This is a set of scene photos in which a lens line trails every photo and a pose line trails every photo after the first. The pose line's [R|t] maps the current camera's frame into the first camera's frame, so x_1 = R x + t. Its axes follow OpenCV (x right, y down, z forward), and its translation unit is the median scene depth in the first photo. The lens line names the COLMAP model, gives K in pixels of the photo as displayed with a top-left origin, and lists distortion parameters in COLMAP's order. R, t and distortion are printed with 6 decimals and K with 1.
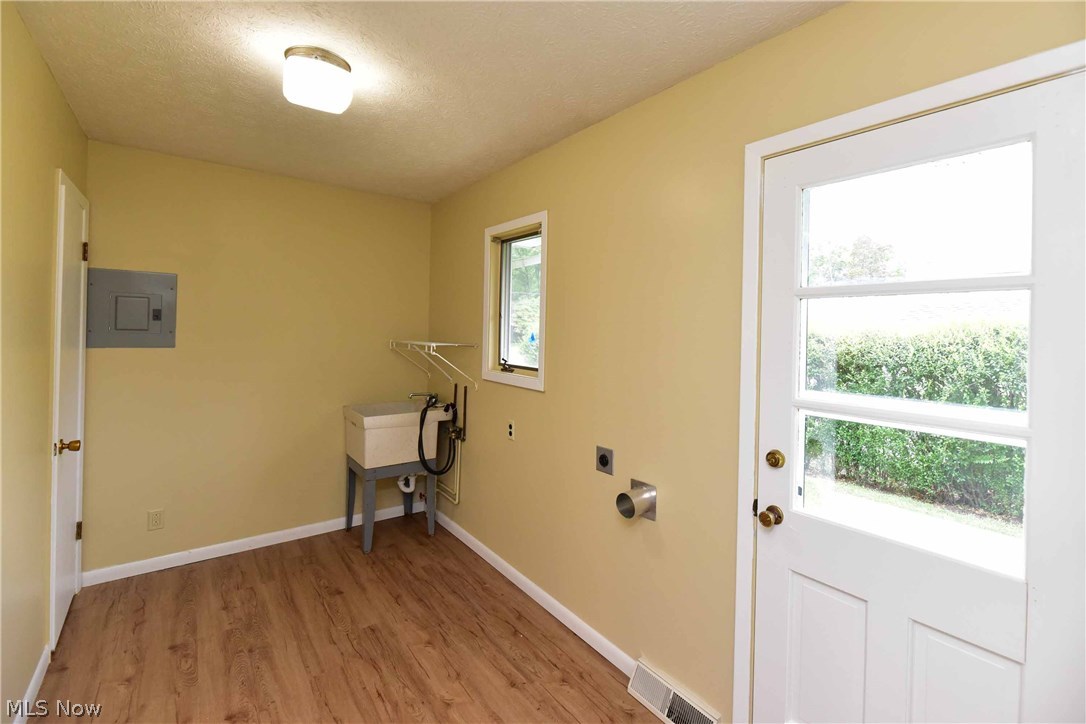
lens RADIAL K [[476.5, 0, 527.1], [0, 476.5, 326.0], [0, 0, 1]] dist [0.000757, -0.000528]
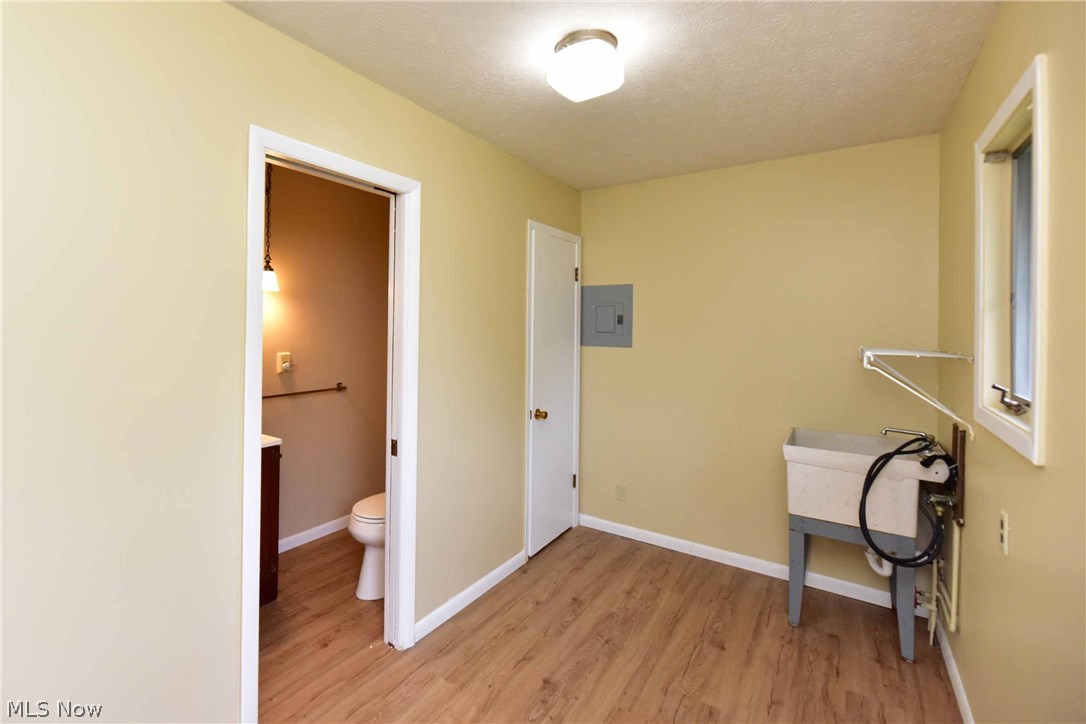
lens RADIAL K [[476.5, 0, 527.1], [0, 476.5, 326.0], [0, 0, 1]] dist [0.000757, -0.000528]
pose [[0.344601, -0.019091, -0.938555, 0.277752], [0.001997, 0.999806, -0.019603, 0.015703], [0.938747, 0.004881, 0.344573, 0.391165]]
